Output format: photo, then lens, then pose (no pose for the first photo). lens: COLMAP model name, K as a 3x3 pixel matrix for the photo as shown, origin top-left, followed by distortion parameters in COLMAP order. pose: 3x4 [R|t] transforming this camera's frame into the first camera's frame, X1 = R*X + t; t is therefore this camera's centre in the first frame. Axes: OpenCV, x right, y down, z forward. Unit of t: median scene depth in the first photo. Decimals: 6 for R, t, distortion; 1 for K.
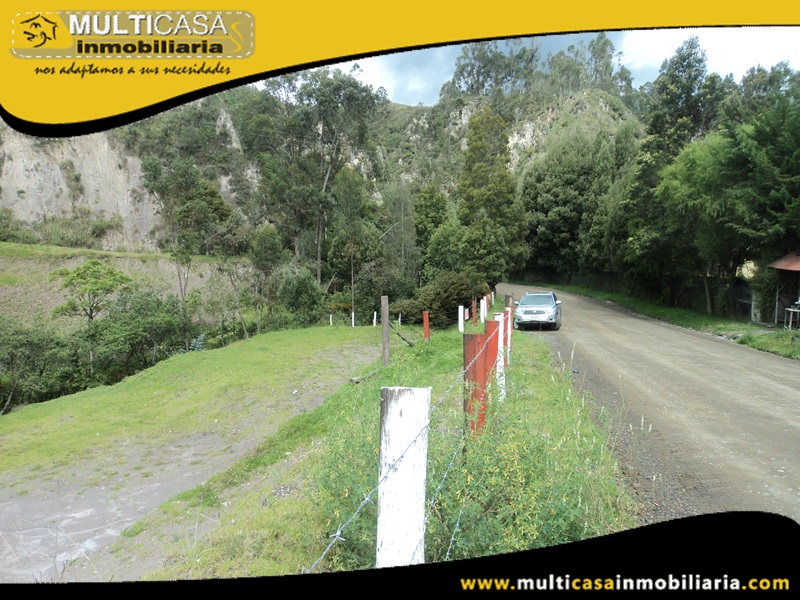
lens RADIAL K [[636.6, 0, 405.8], [0, 636.6, 297.6], [0, 0, 1]] dist [-0.032792, 0.018124]
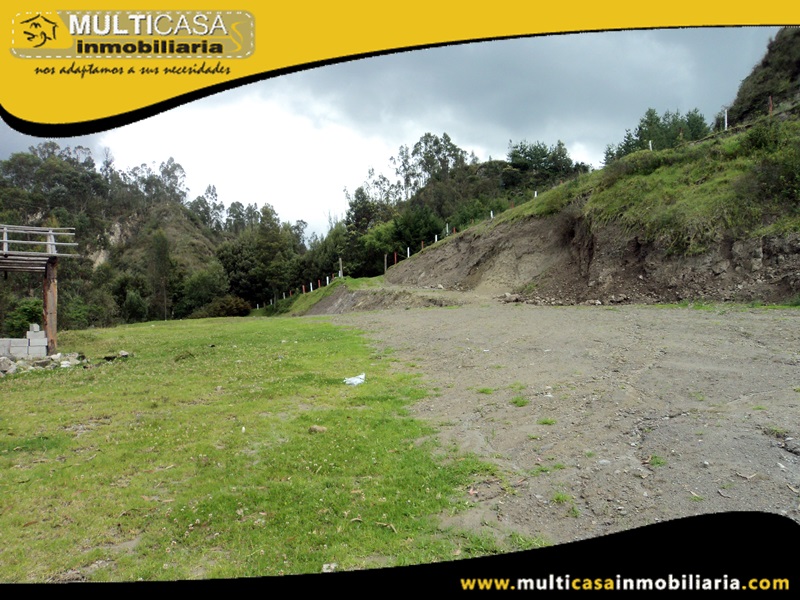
lens RADIAL K [[636.6, 0, 405.8], [0, 636.6, 297.6], [0, 0, 1]] dist [-0.032792, 0.018124]
pose [[0.729044, 0.025852, 0.683979, -0.567179], [0.097919, 0.985069, -0.141602, 0.193960], [-0.677427, 0.170209, 0.715627, -0.413009]]
